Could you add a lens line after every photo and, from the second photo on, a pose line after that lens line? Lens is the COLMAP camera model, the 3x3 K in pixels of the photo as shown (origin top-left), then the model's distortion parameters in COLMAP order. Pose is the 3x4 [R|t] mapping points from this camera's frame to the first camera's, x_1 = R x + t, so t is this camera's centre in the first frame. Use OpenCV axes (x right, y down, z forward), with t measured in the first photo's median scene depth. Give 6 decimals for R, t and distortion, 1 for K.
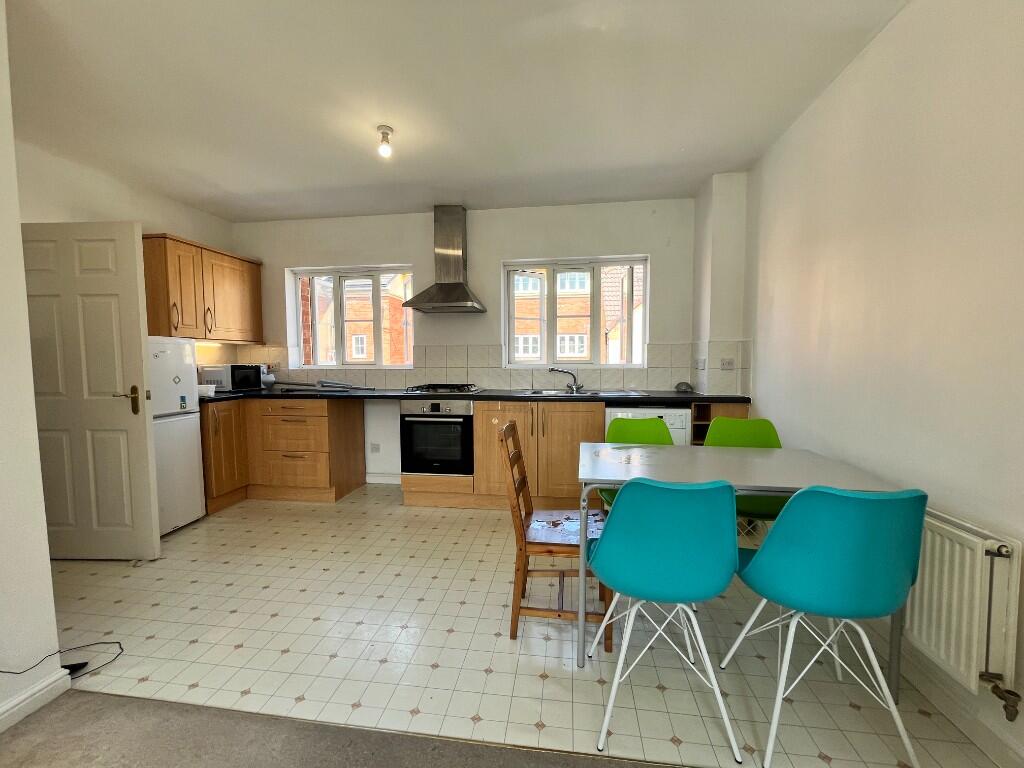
lens RADIAL K [[416.7, 0, 517.2], [0, 416.7, 385.3], [0, 0, 1]] dist [-0.002866, 0.000522]
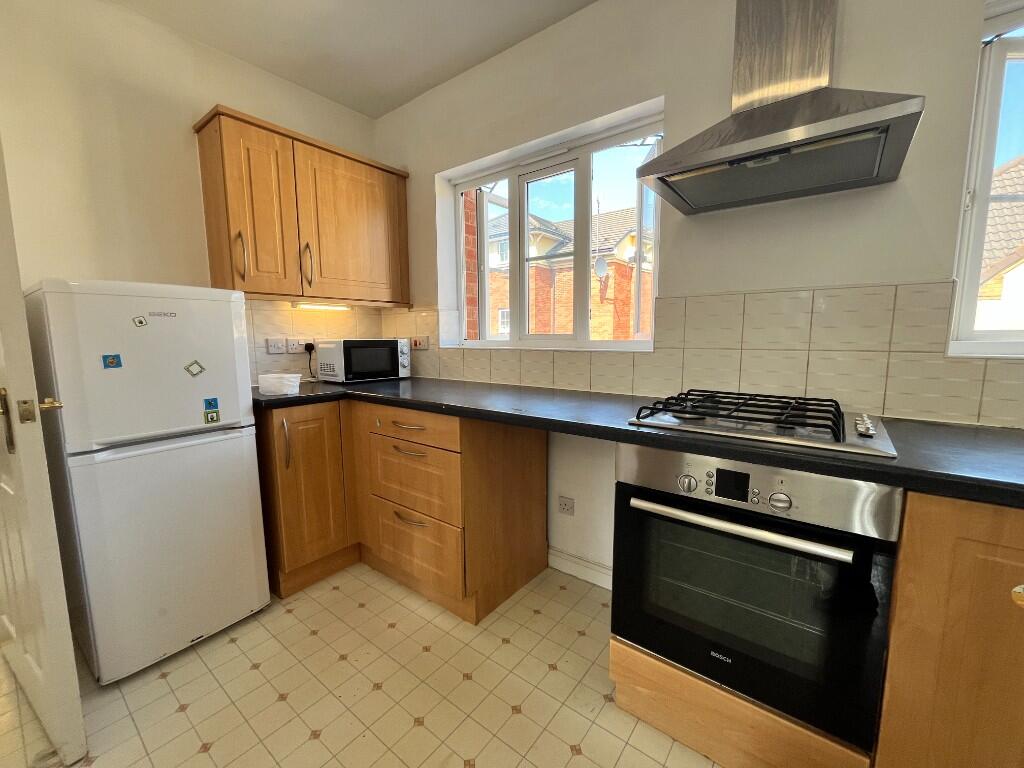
lens RADIAL K [[416.7, 0, 510.9], [0, 416.7, 386.8], [0, 0, 1]] dist [-0.002866, 0.000522]
pose [[0.858590, 0.061128, -0.509006, -0.173318], [-0.029894, 0.997146, 0.069324, -0.031164], [0.511791, -0.044305, 0.857967, 0.622630]]
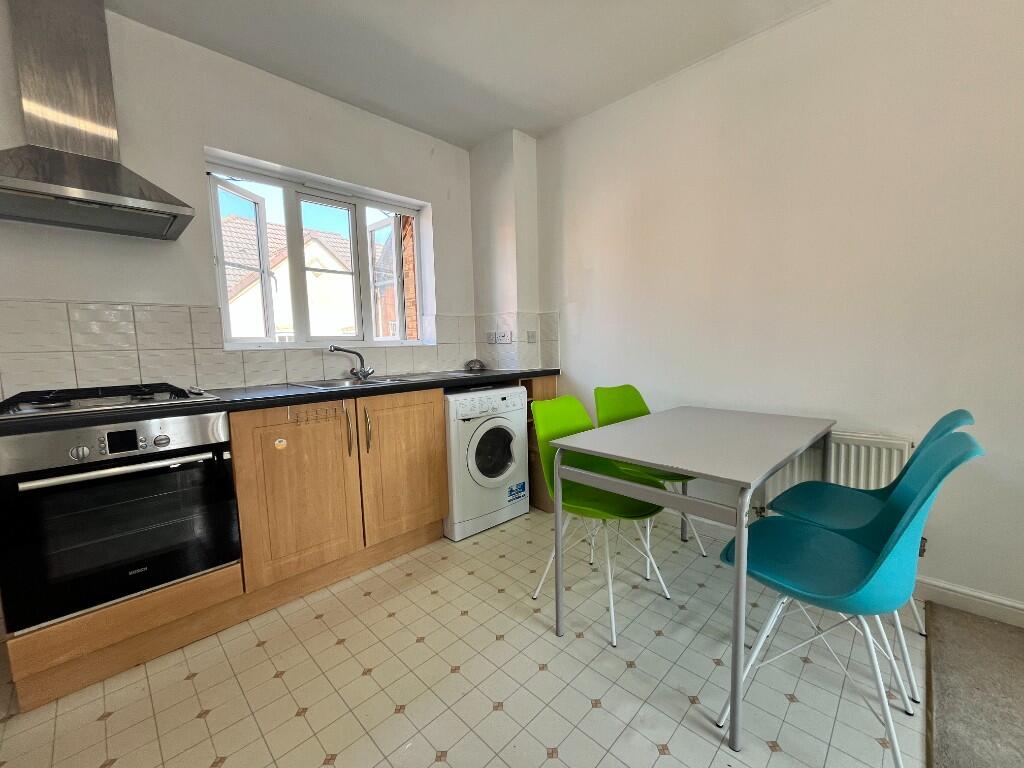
lens RADIAL K [[416.7, 0, 512.5], [0, 416.7, 381.8], [0, 0, 1]] dist [-0.002866, 0.000522]
pose [[0.607400, -0.084519, 0.789887, -0.266462], [0.072306, 0.996079, 0.050980, 0.001083], [-0.791099, 0.026148, 0.611130, 0.406675]]
